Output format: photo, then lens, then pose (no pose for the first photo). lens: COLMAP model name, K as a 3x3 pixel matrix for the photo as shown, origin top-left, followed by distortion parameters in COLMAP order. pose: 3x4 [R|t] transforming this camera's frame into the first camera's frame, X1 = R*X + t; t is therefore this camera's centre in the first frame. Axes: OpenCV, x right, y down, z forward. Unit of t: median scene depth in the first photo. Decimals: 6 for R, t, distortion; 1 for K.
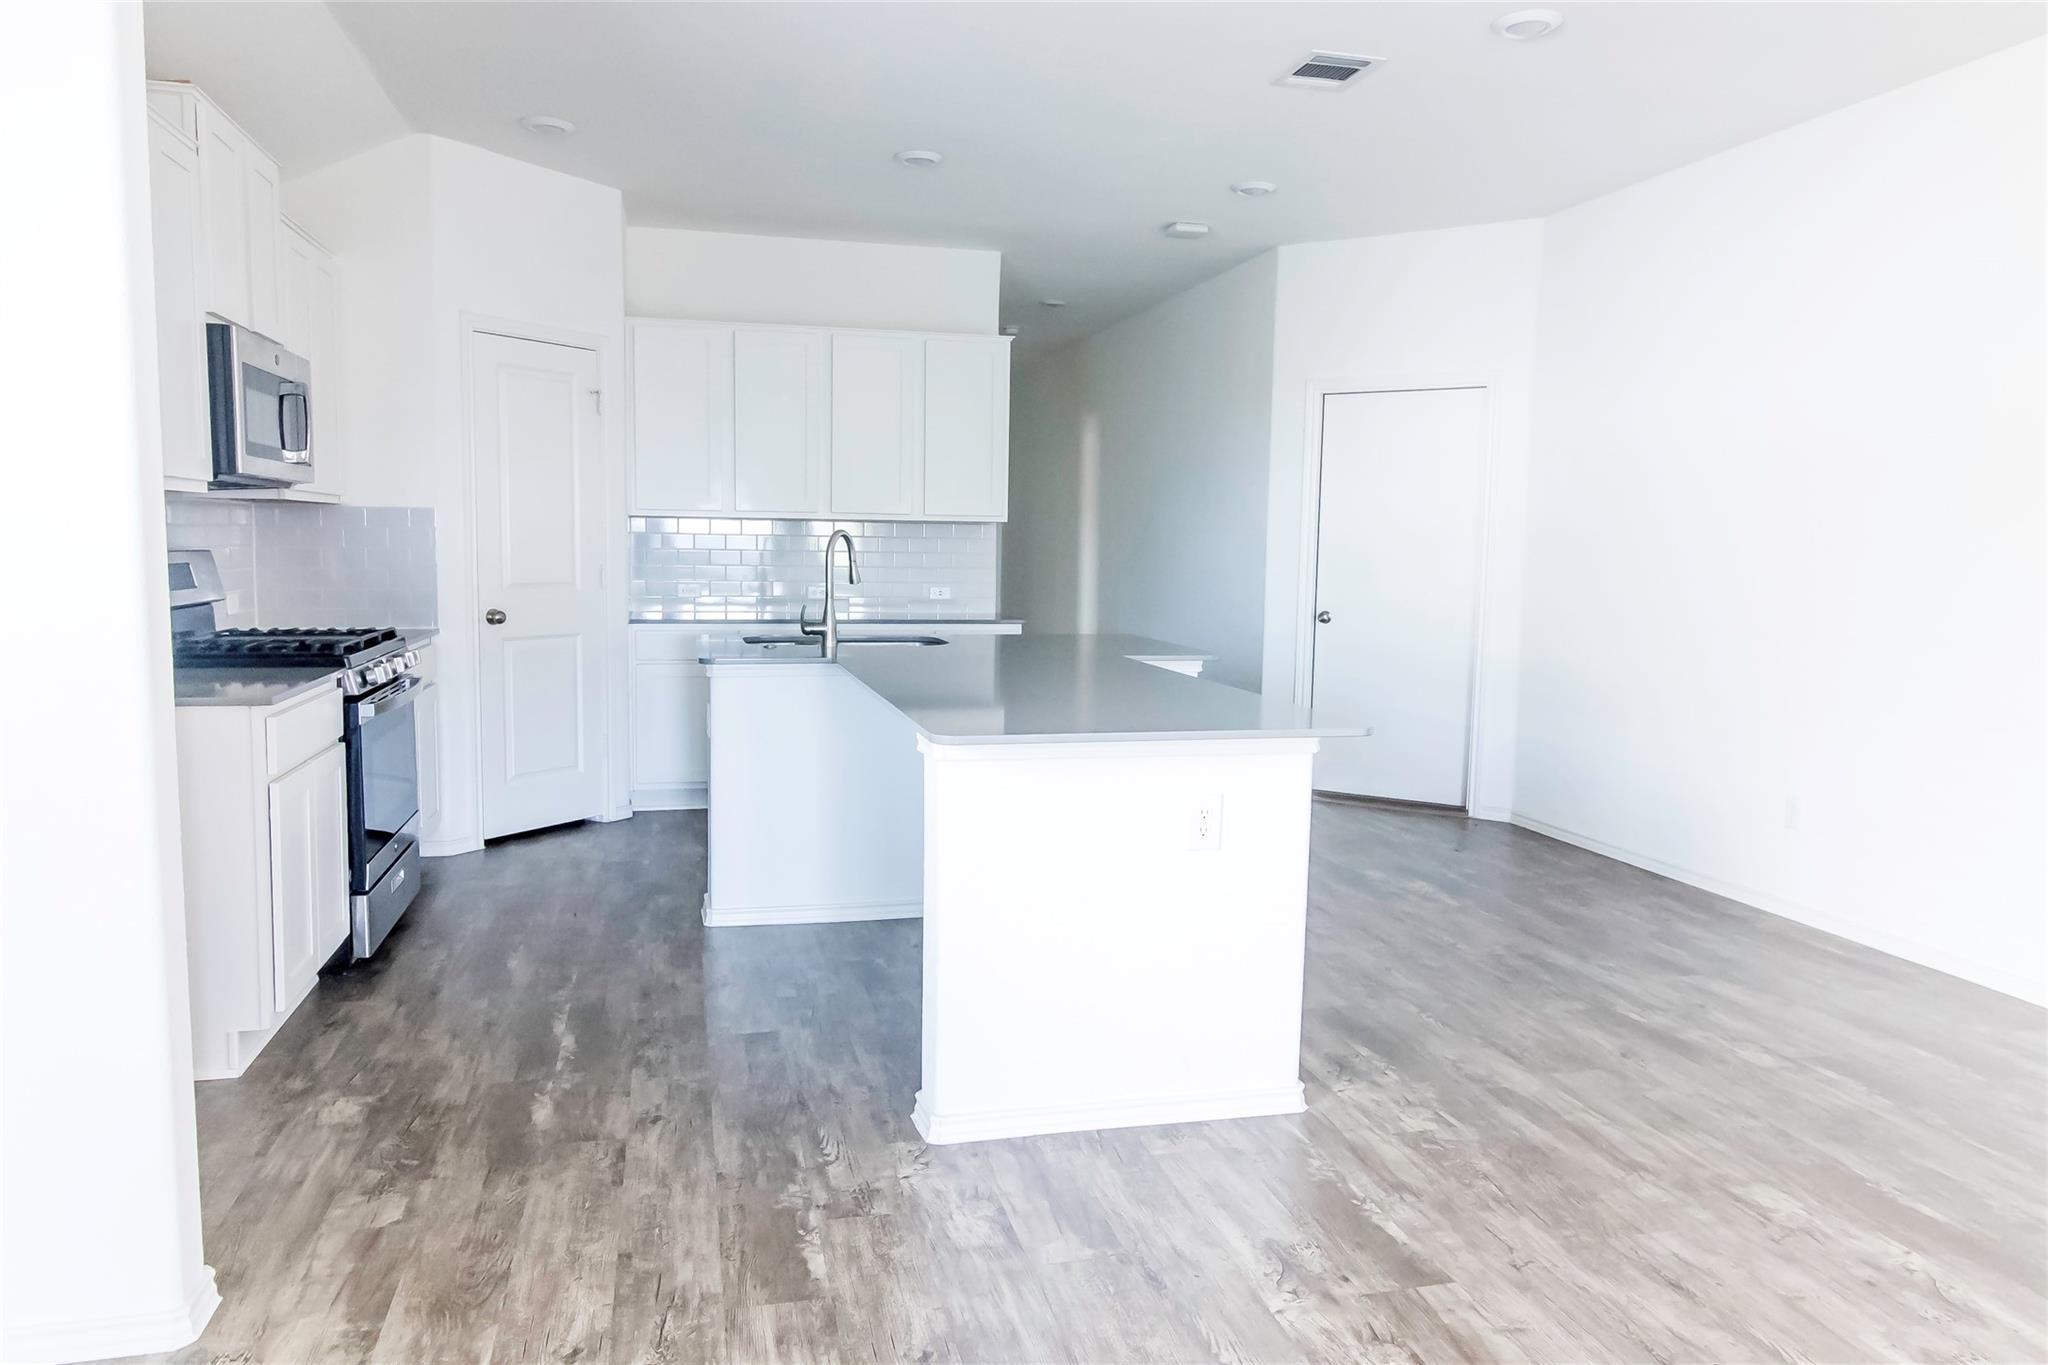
lens RADIAL K [[1323.2, 0, 1028.8], [0, 1323.2, 635.0], [0, 0, 1]] dist [0.006902, 0.005201]
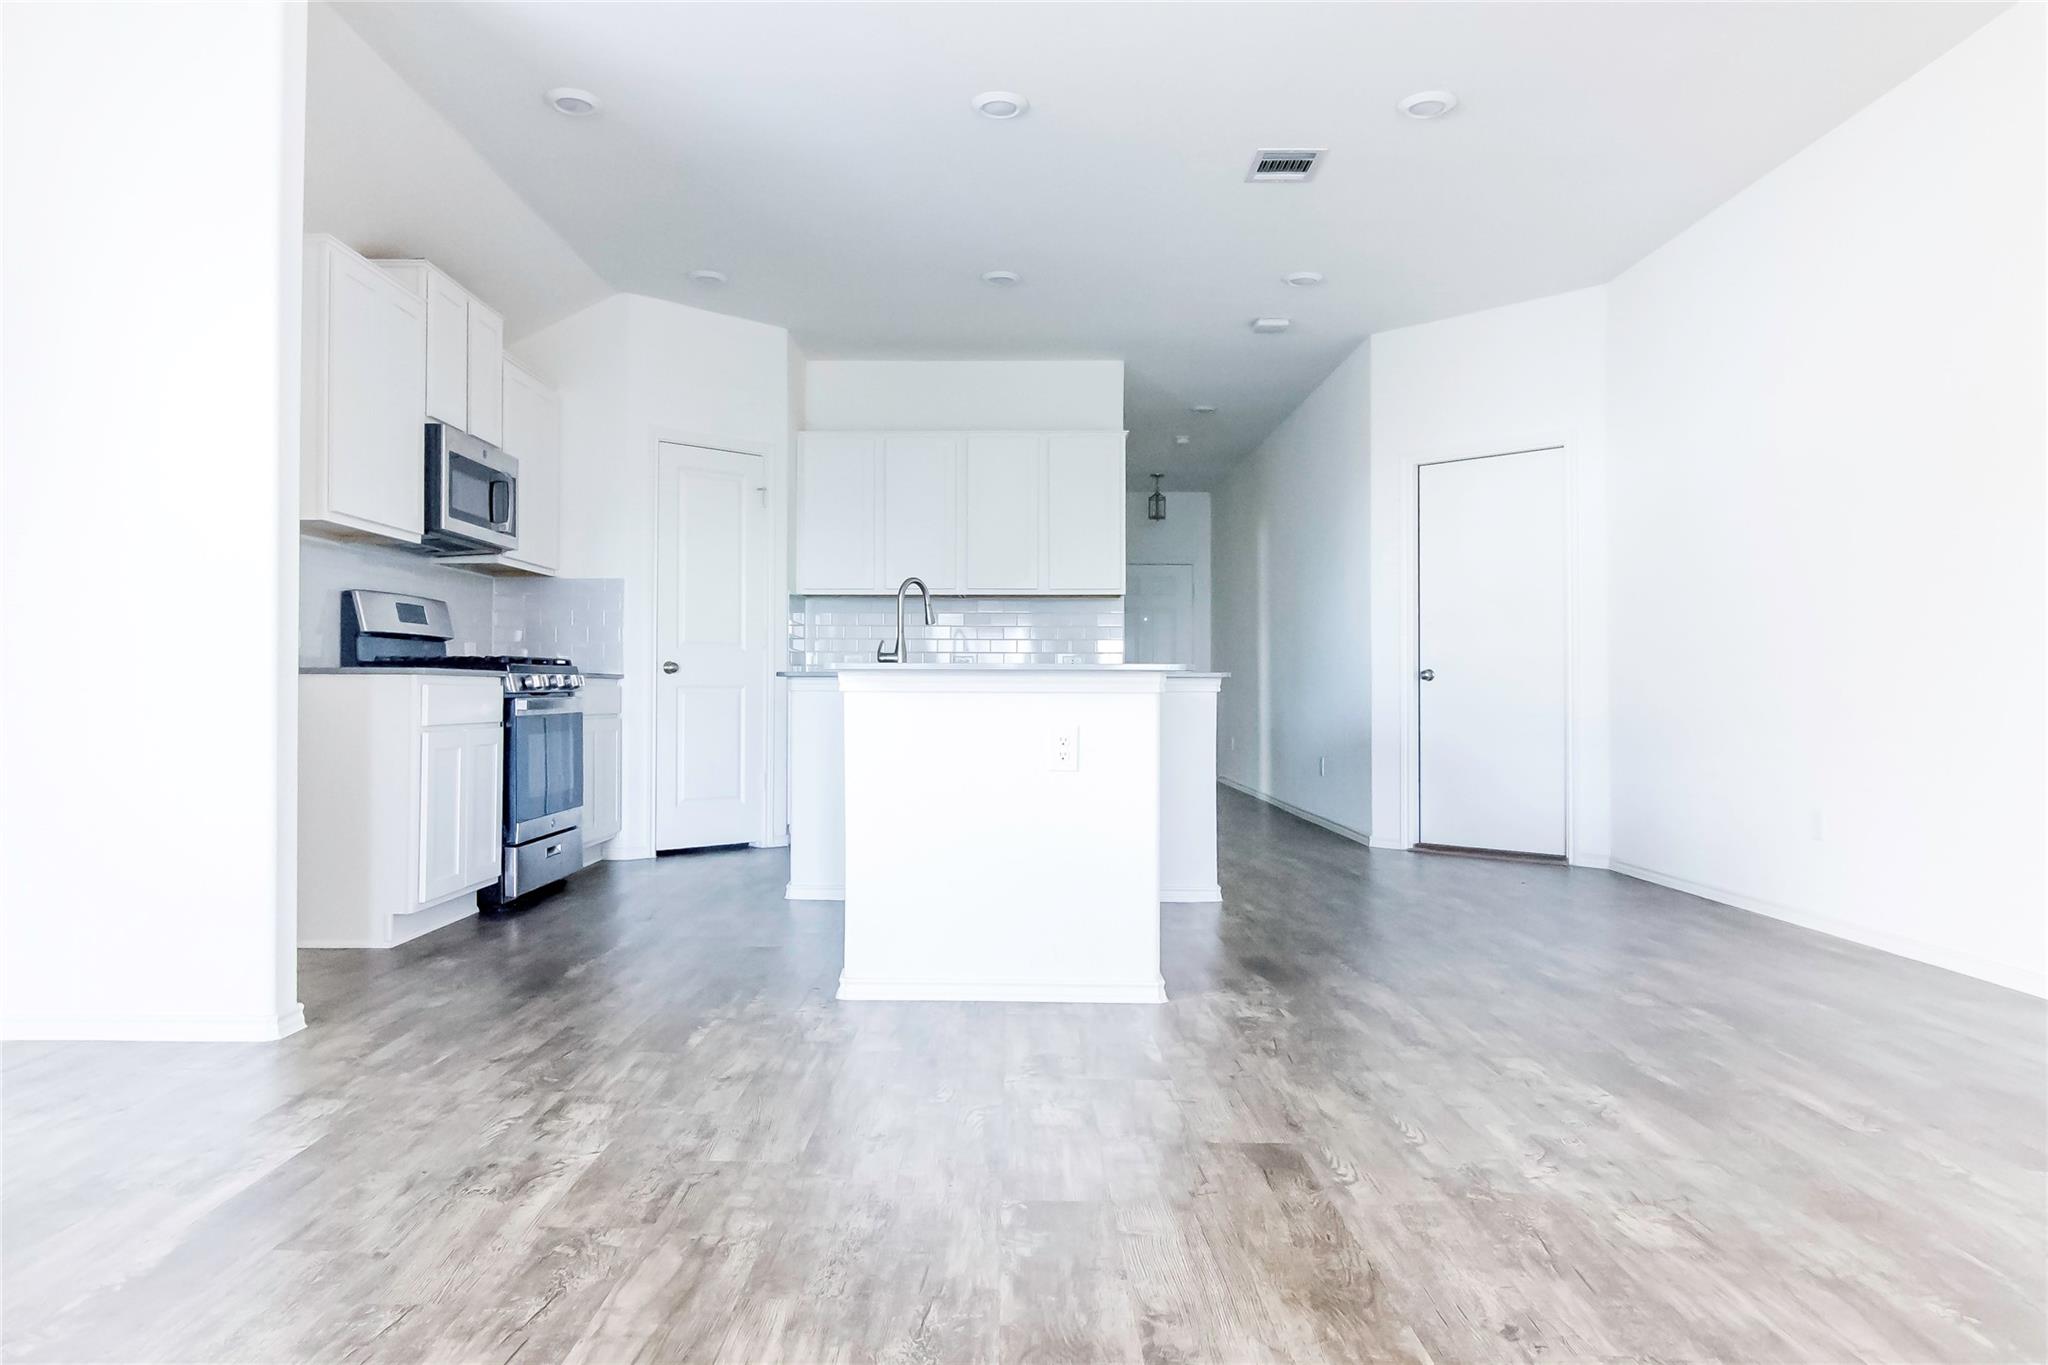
lens RADIAL K [[1323.2, 0, 1028.8], [0, 1323.2, 635.0], [0, 0, 1]] dist [0.006902, 0.005201]
pose [[0.969847, -0.026203, -0.242301, 0.259097], [-0.002083, 0.993276, -0.115753, 0.115415], [0.243705, 0.112768, 0.963271, -0.129314]]
